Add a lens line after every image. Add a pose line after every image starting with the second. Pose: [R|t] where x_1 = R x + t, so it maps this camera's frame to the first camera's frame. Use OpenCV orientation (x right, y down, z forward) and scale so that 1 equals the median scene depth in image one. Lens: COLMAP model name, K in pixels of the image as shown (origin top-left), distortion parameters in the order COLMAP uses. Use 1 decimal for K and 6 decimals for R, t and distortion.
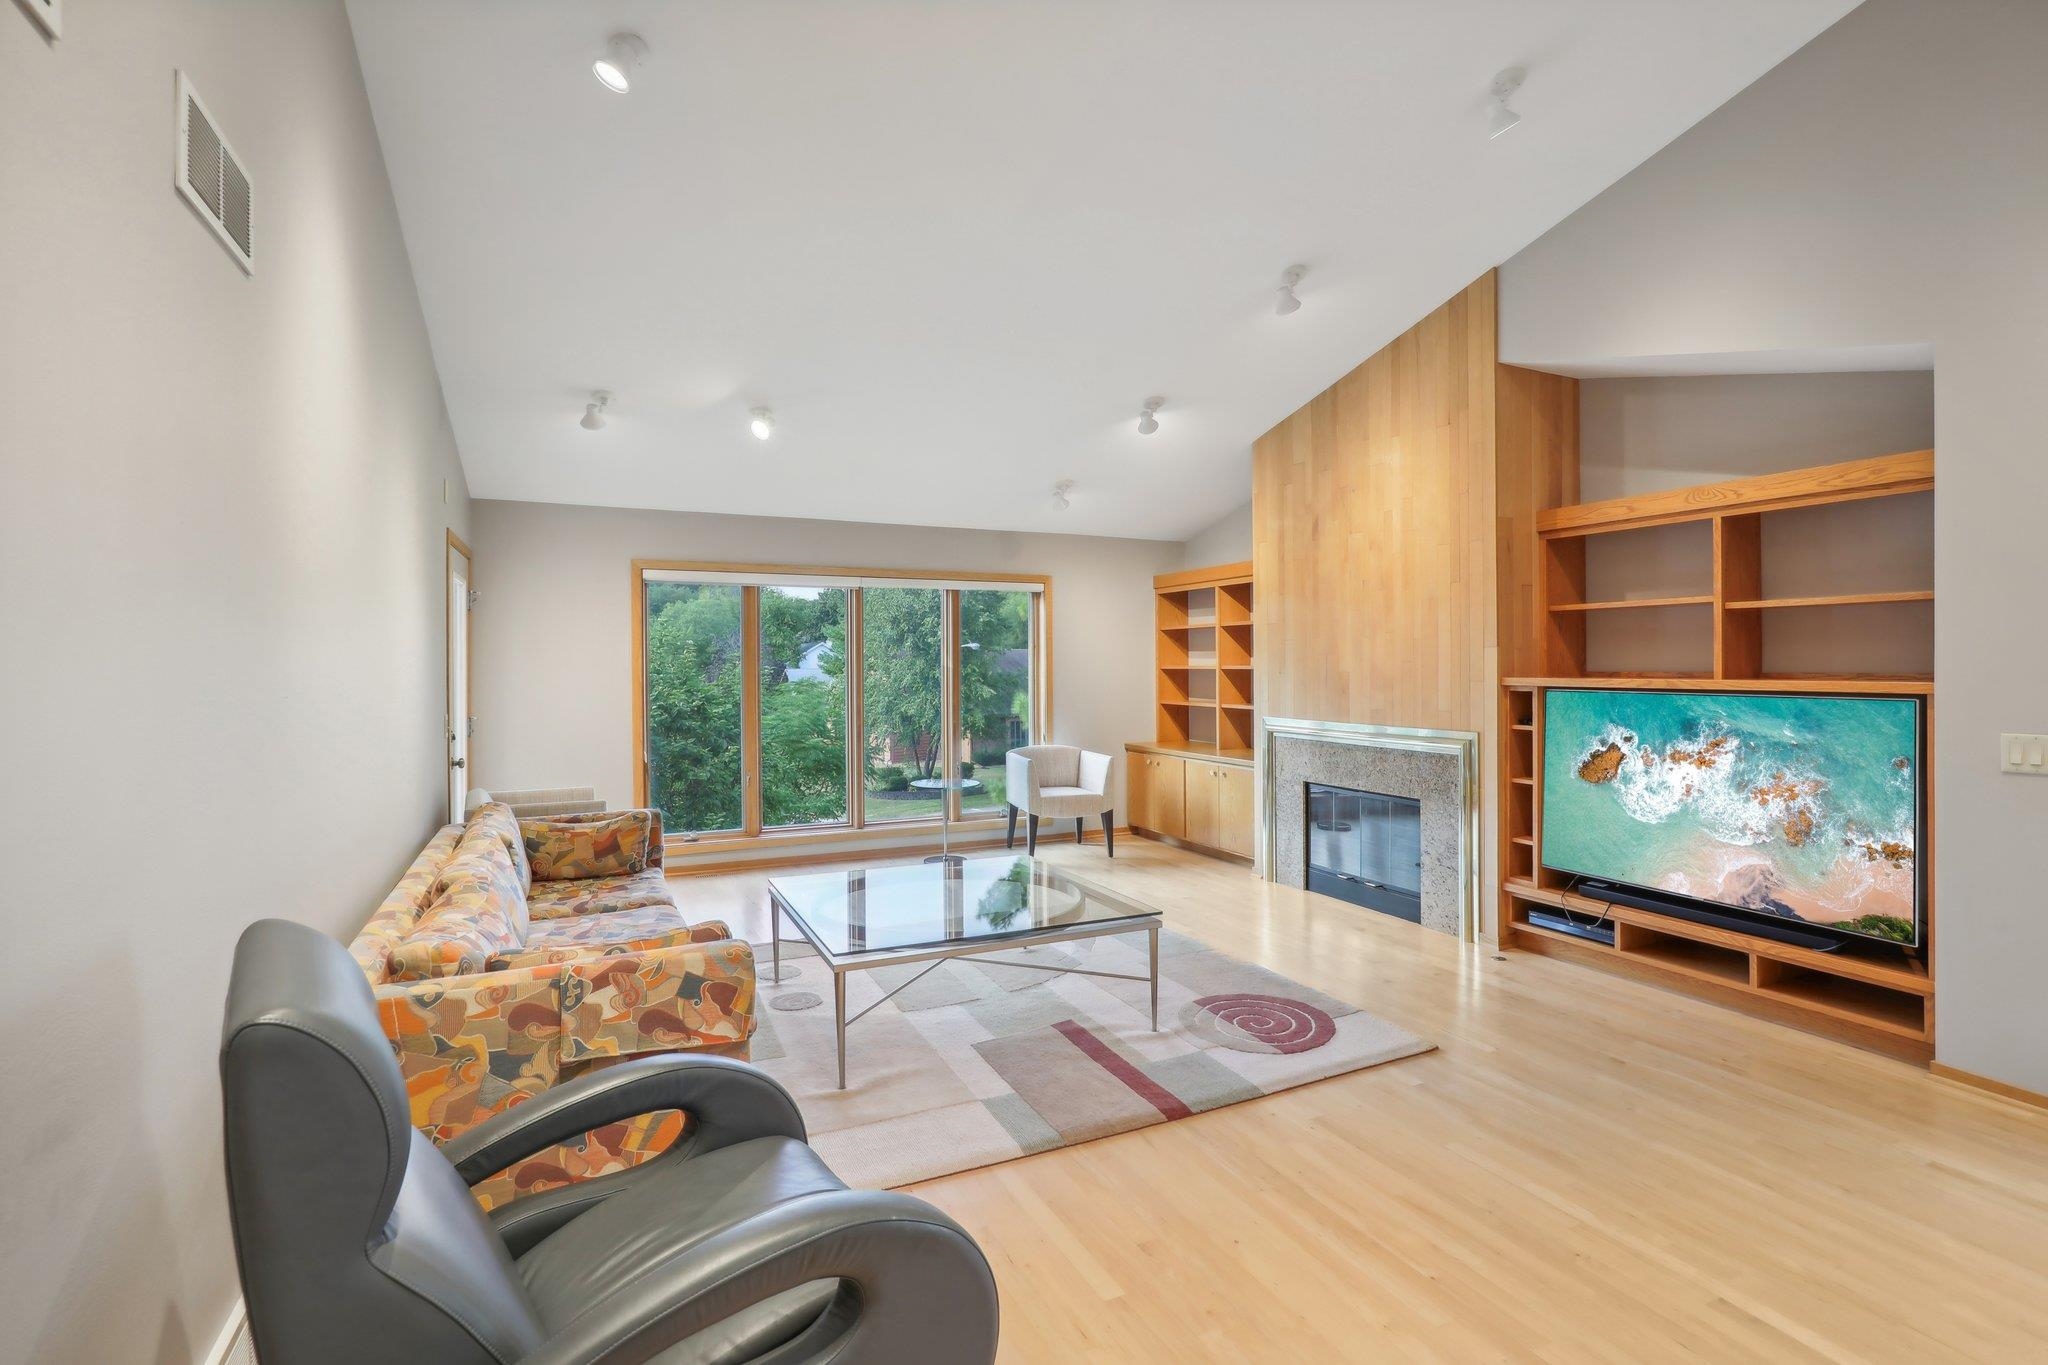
lens RADIAL K [[962.2, 0, 1041.5], [0, 962.2, 667.5], [0, 0, 1]] dist [-0.033872, -0.000274]
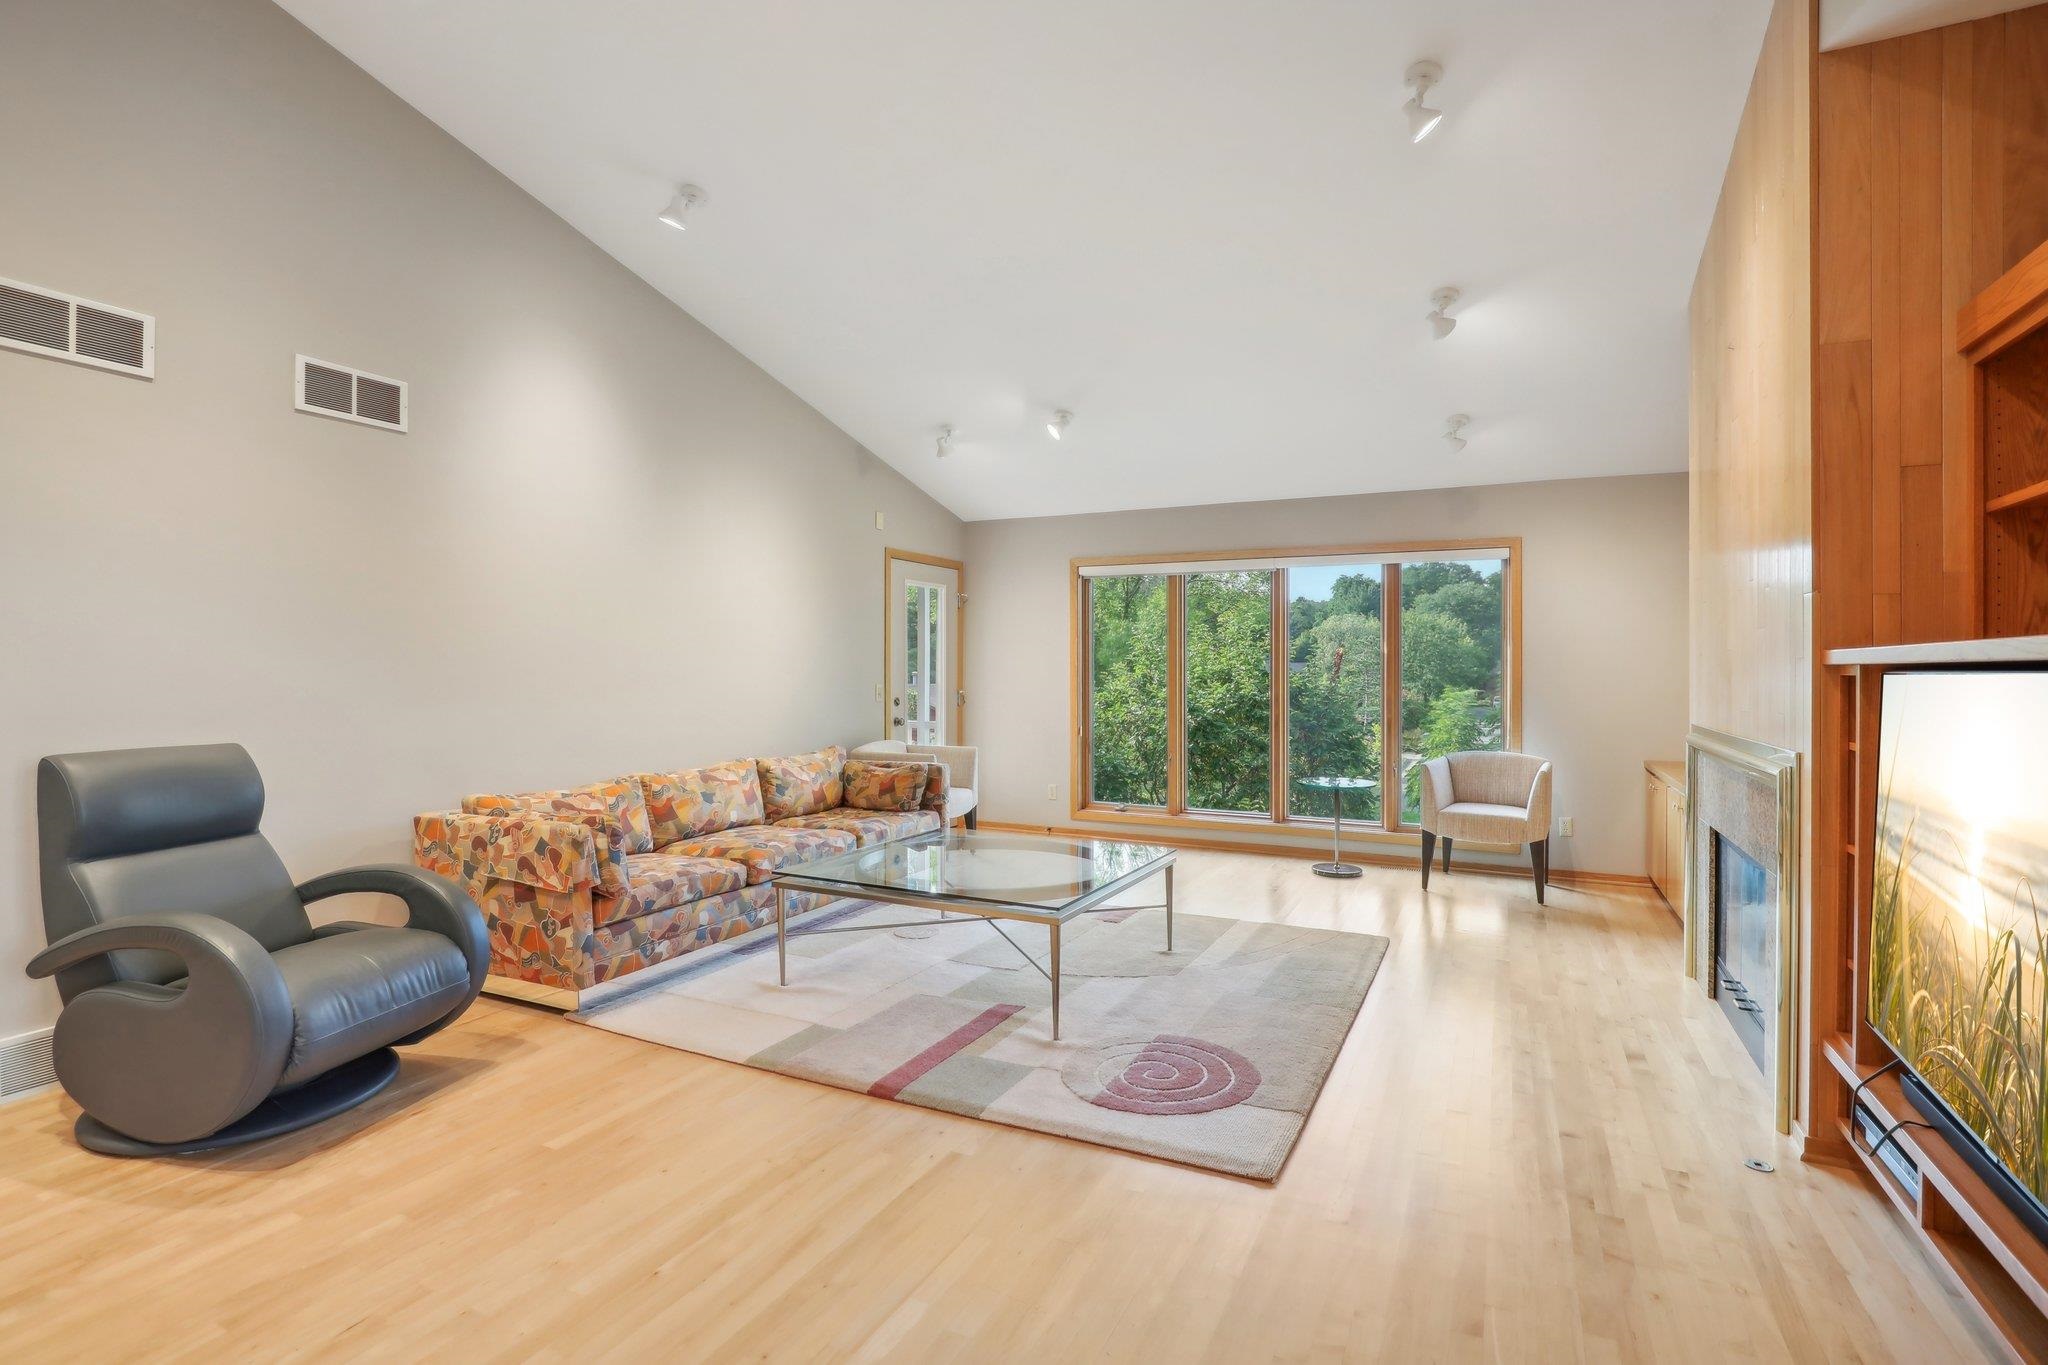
lens RADIAL K [[967.7, 0, 1030.8], [0, 967.7, 674.9], [0, 0, 1]] dist [-0.018880, 0.008434]
pose [[0.620128, 0.011454, -0.784417, 0.601963], [-0.007937, 0.999934, 0.008327, 0.022506], [0.784461, 0.001062, 0.620177, 0.312348]]
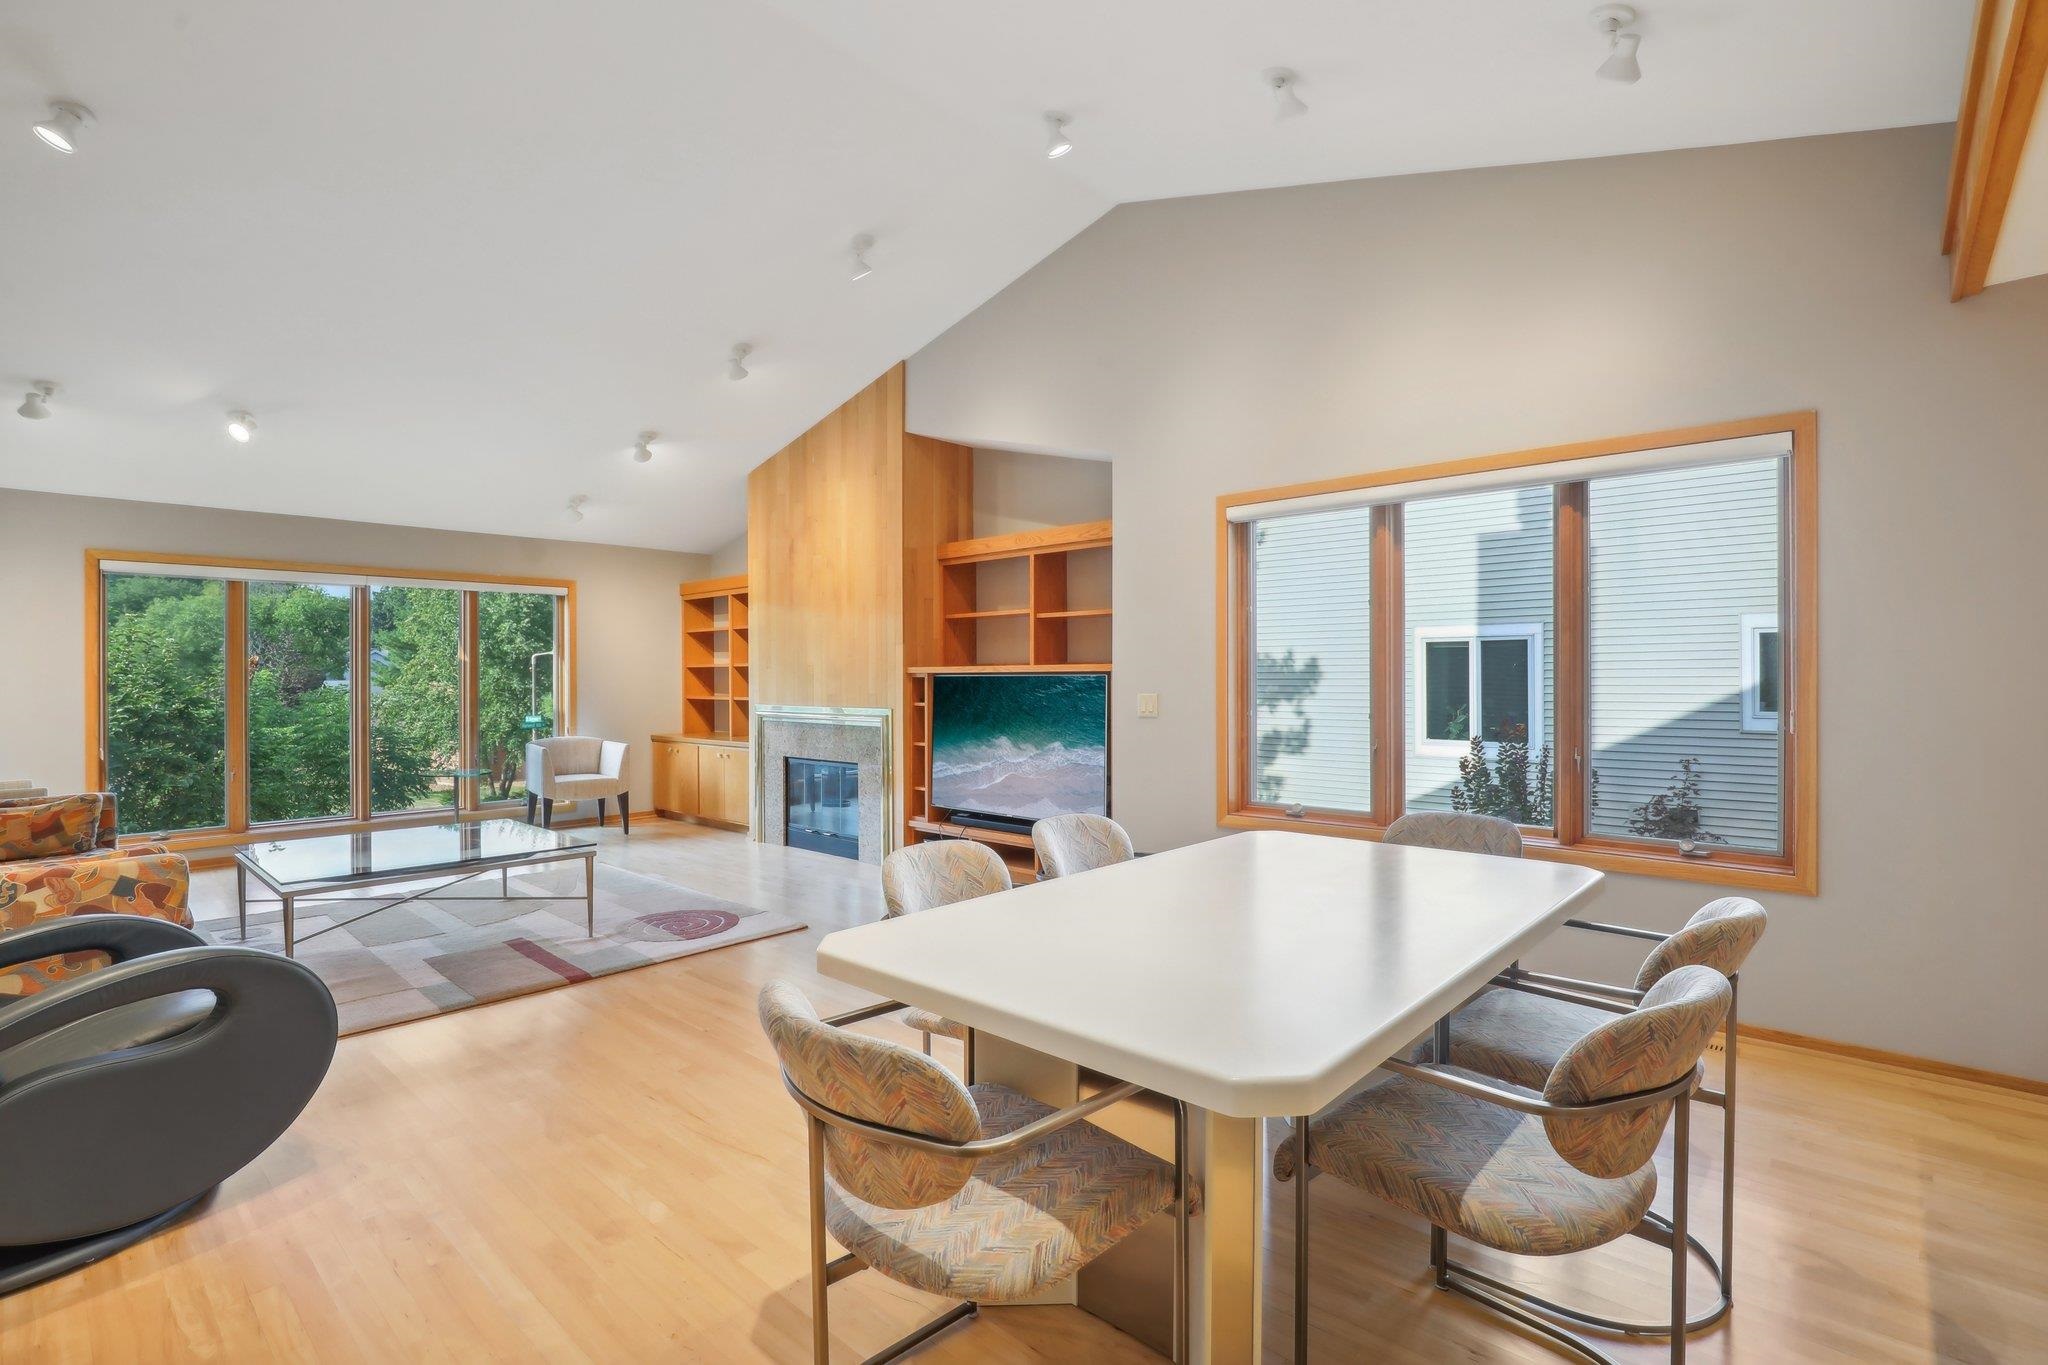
lens RADIAL K [[955.3, 0, 1048.9], [0, 955.3, 668.7], [0, 0, 1]] dist [-0.045964, 0.008740]
pose [[0.922421, 0.001257, 0.386184, 0.144883], [0.002997, 0.999941, -0.010412, 0.026165], [-0.386174, 0.010761, 0.922363, -0.296407]]
